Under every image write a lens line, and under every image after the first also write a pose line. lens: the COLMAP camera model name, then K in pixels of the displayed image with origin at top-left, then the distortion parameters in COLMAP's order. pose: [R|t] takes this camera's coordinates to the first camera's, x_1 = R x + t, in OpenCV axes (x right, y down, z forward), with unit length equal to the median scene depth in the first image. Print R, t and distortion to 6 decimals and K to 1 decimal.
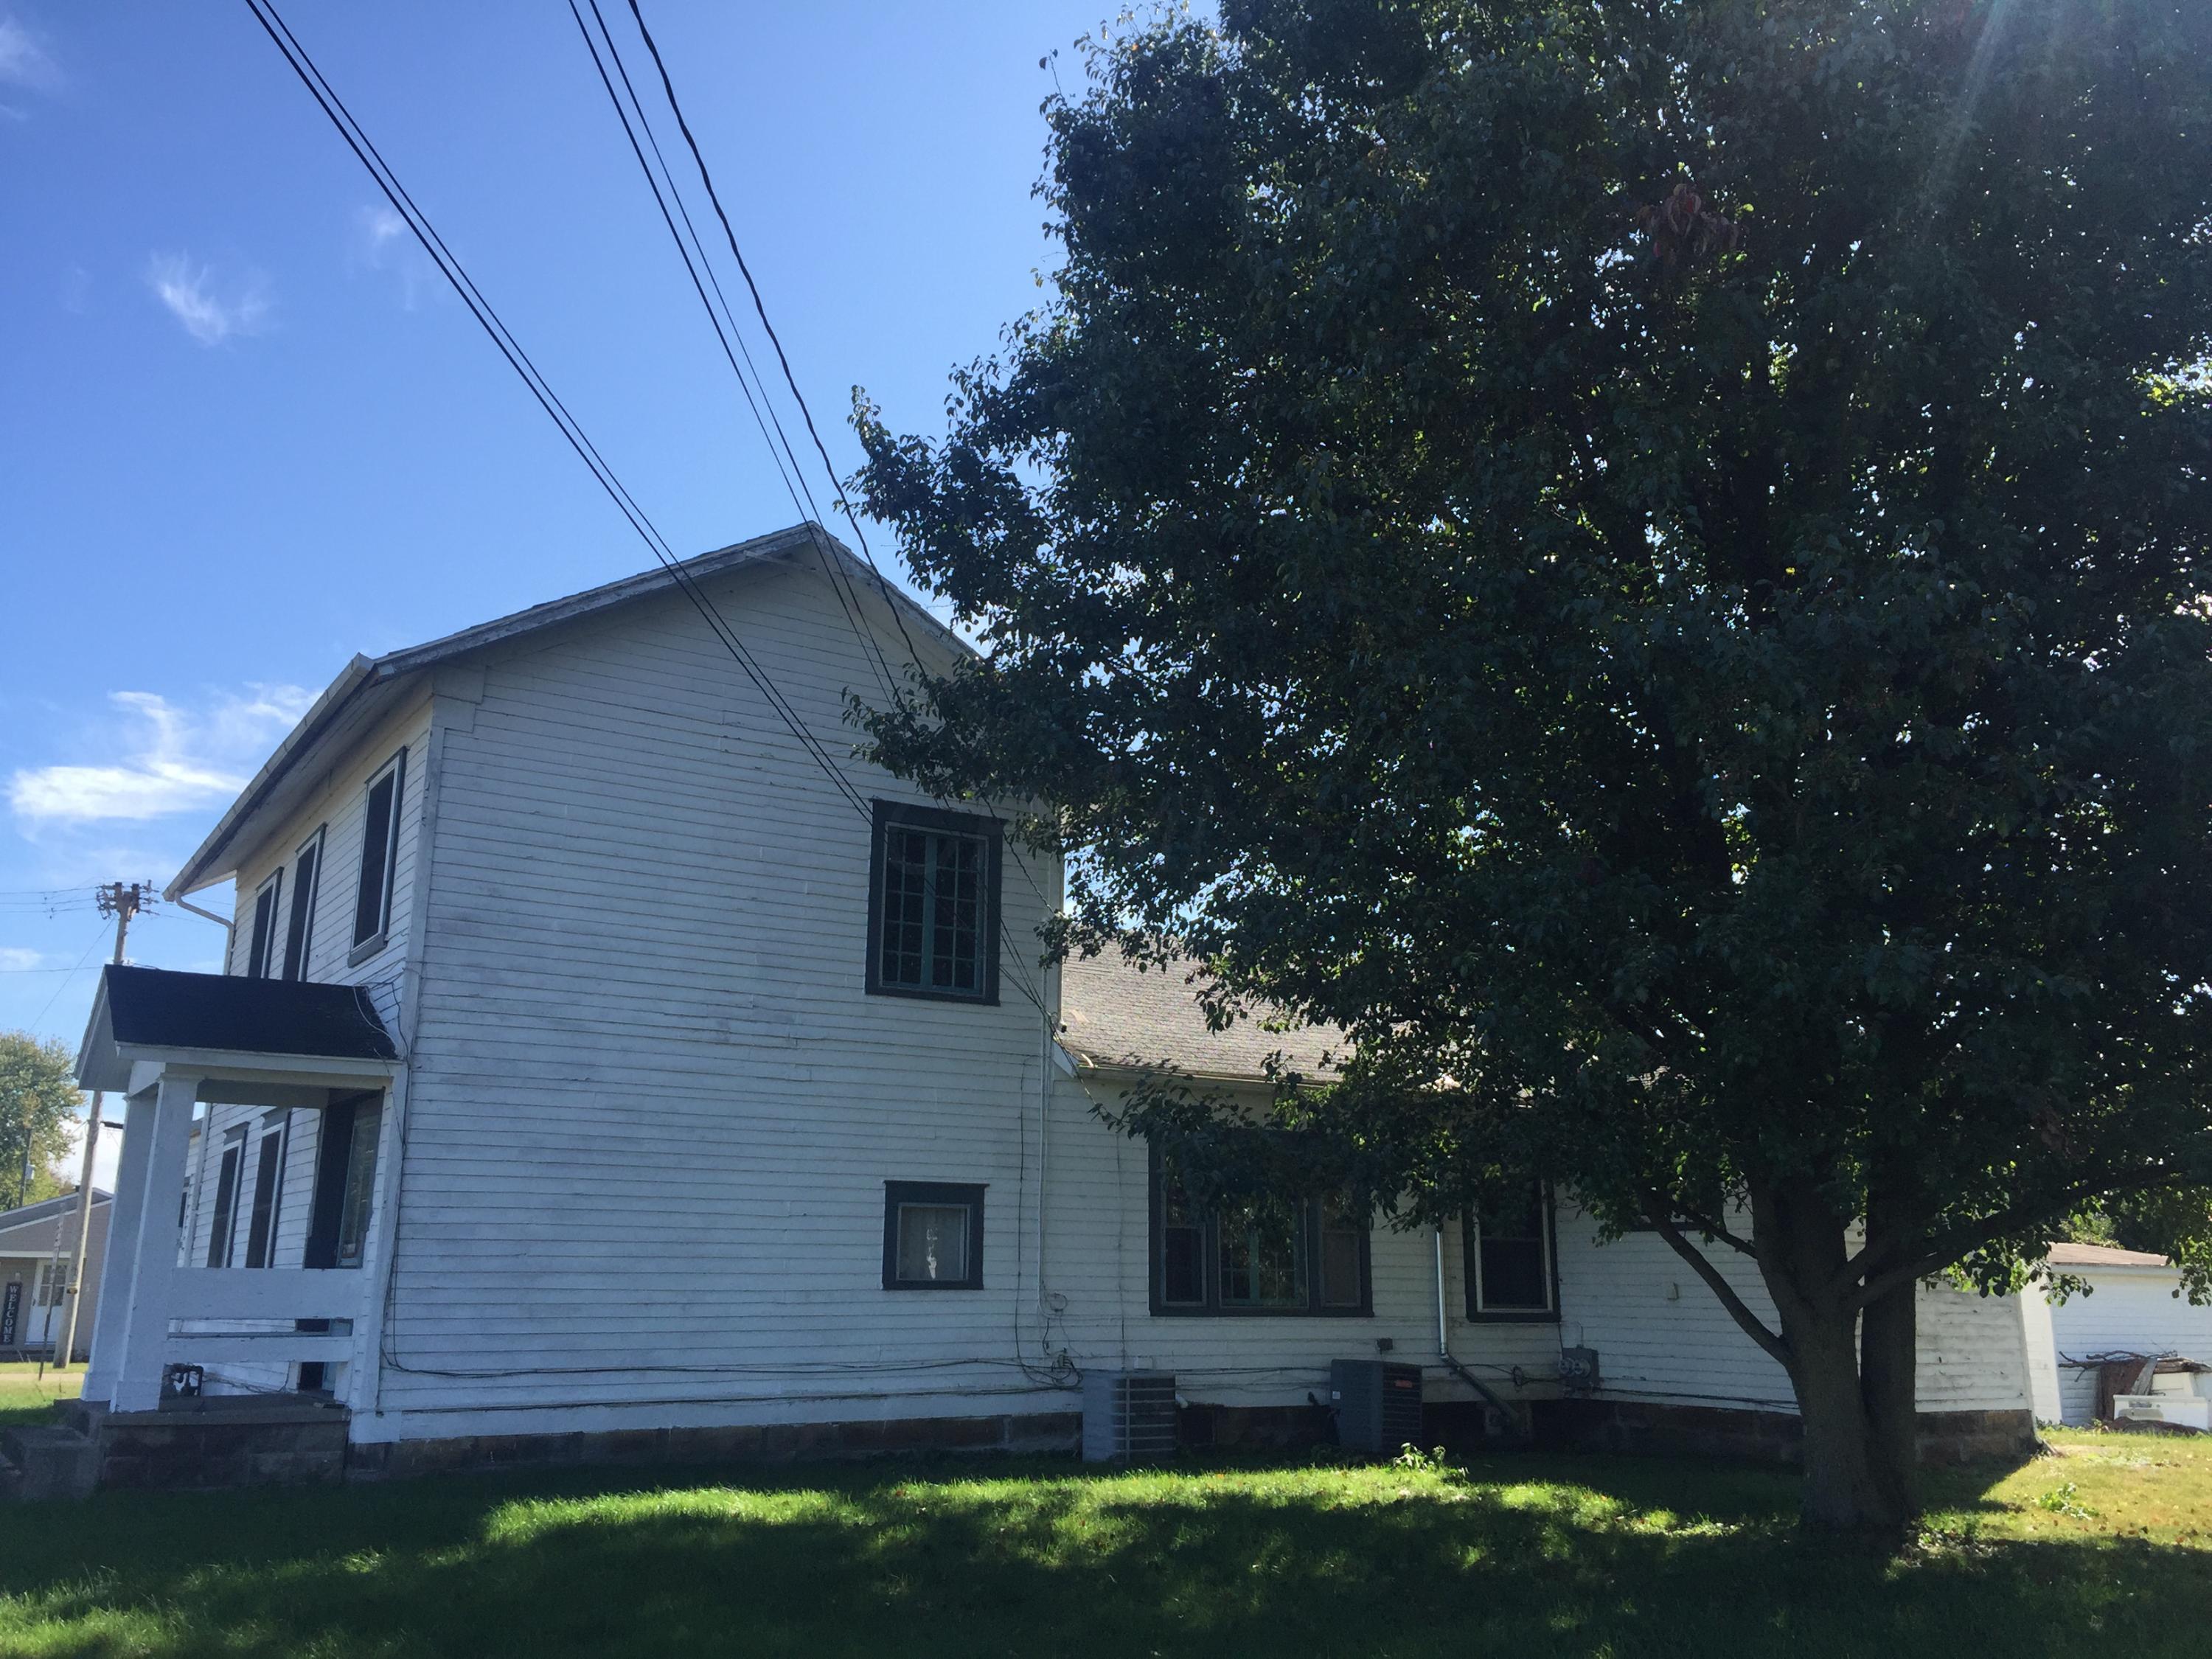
lens RADIAL K [[1870.0, 0, 1106.0], [0, 1870.0, 829.5], [0, 0, 1]] dist [0.096852, -0.115911]
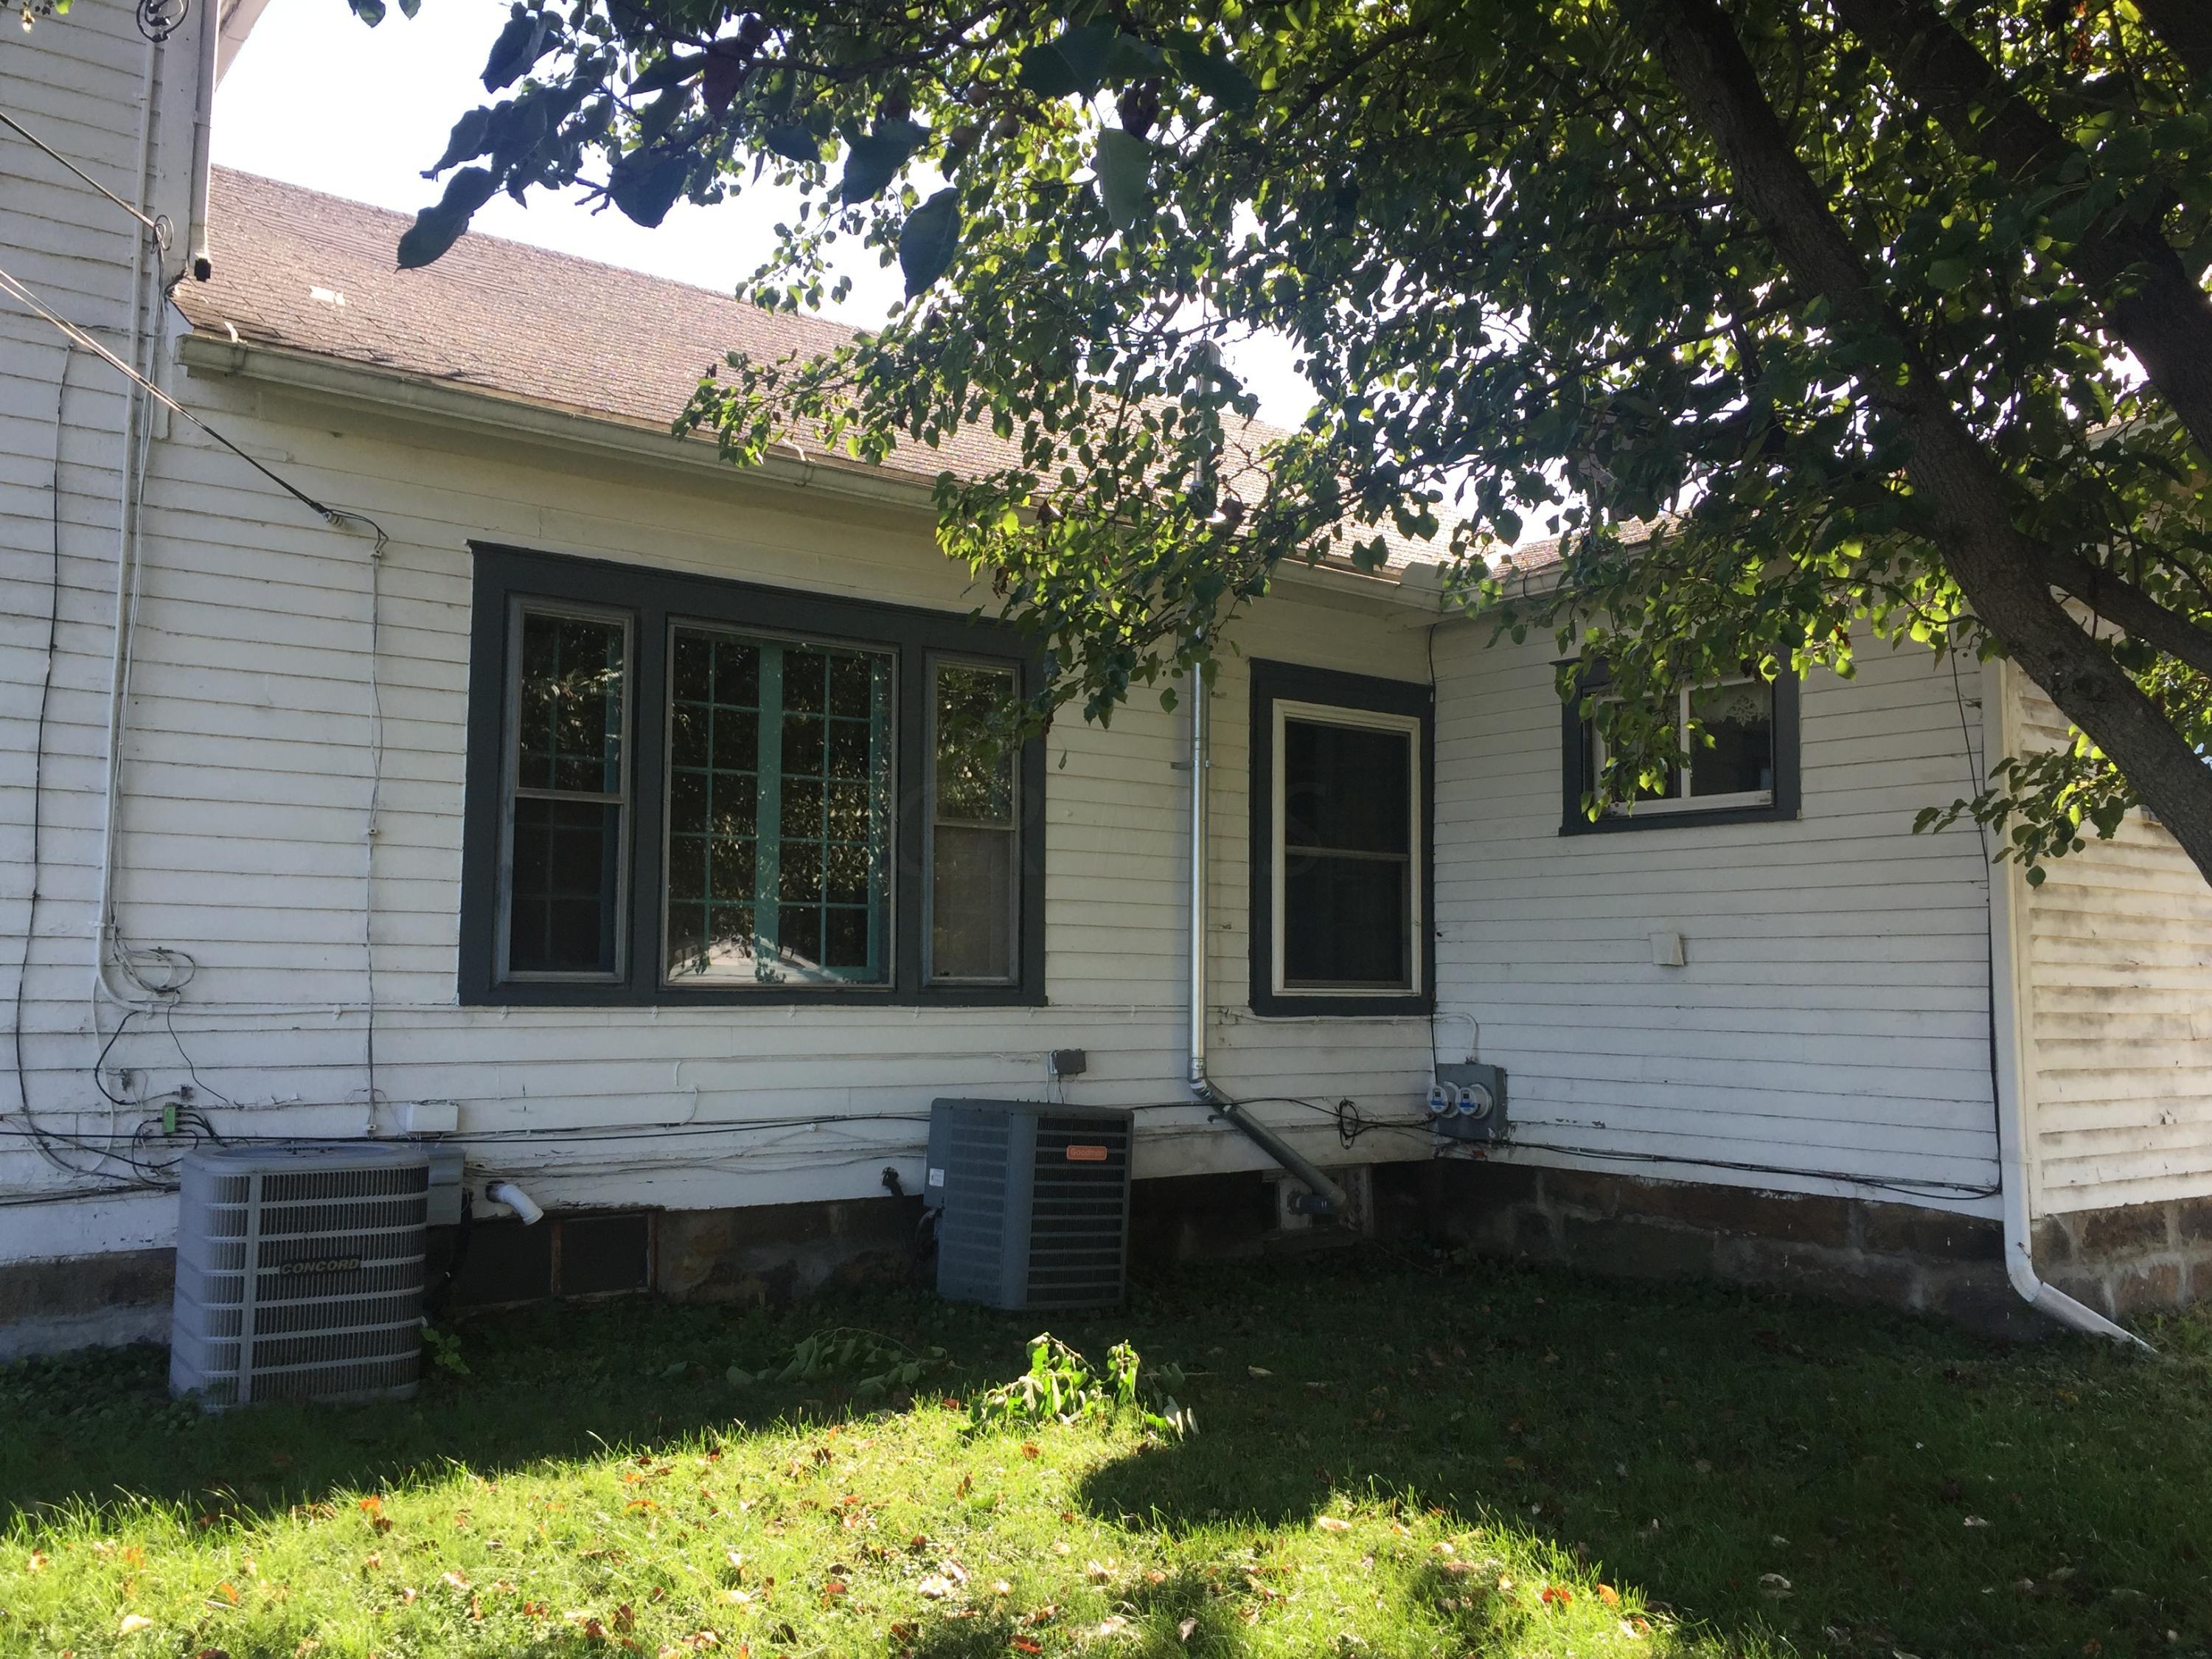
lens RADIAL K [[1870.0, 0, 1106.0], [0, 1870.0, 829.5], [0, 0, 1]] dist [0.096852, -0.115911]
pose [[0.997153, 0.007761, 0.075007, 0.123016], [-0.019359, 0.987699, 0.155163, 0.145697], [-0.072880, -0.156173, 0.985037, 0.557551]]
